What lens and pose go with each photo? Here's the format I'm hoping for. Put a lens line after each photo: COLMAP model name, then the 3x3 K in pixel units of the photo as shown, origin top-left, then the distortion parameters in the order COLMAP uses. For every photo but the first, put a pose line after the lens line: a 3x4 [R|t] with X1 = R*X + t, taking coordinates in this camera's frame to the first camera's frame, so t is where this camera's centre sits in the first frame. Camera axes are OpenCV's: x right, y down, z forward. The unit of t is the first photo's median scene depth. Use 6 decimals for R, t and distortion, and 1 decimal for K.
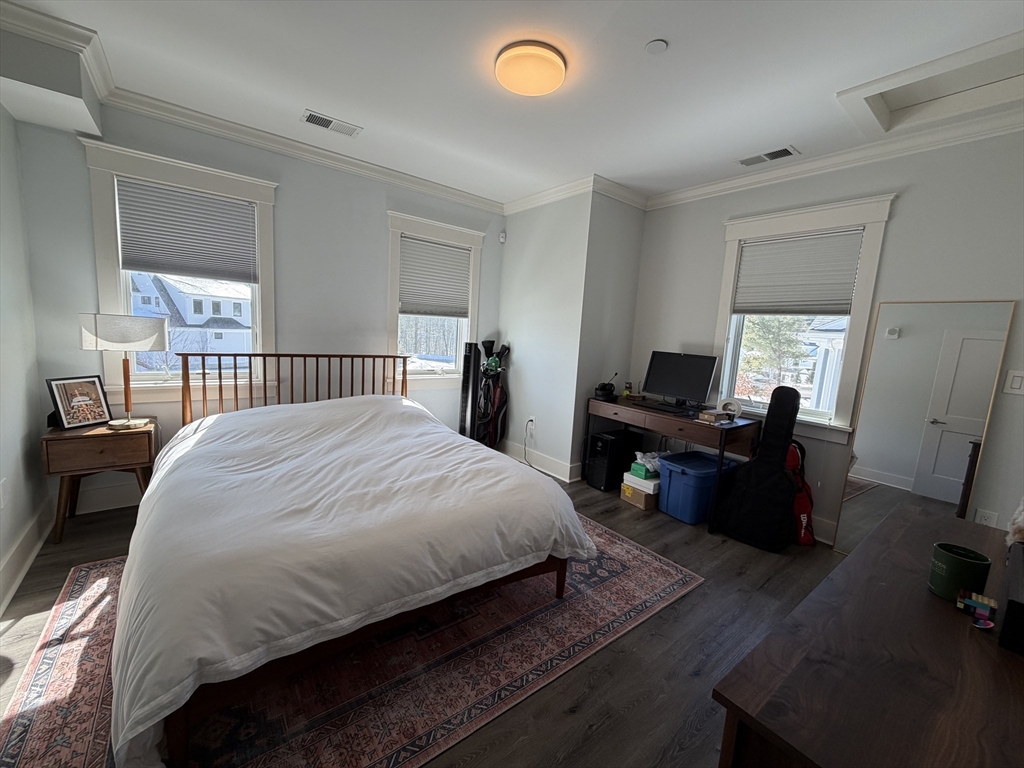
lens RADIAL K [[406.1, 0, 509.4], [0, 406.1, 385.2], [0, 0, 1]] dist [-0.000137, -0.000078]
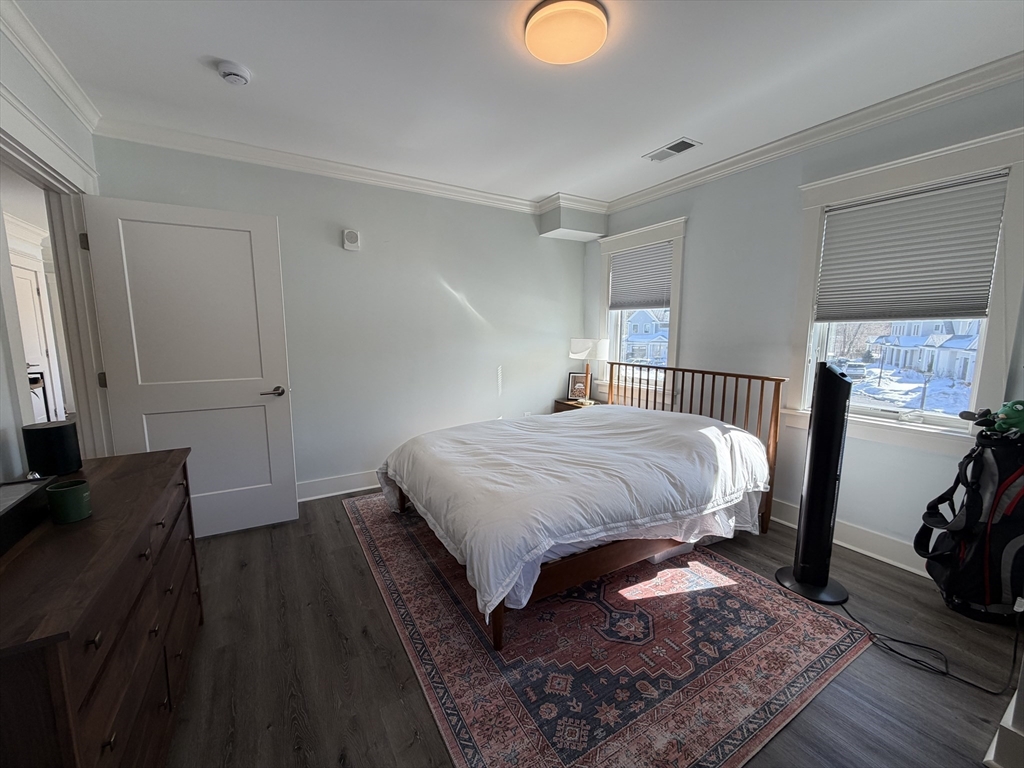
lens RADIAL K [[406.1, 0, 509.4], [0, 406.1, 385.2], [0, 0, 1]] dist [-0.000137, -0.000078]
pose [[-0.121325, 0.073818, -0.989864, 0.866825], [-0.142517, 0.985603, 0.090969, -0.093090], [0.982328, 0.152109, -0.109058, 0.976039]]
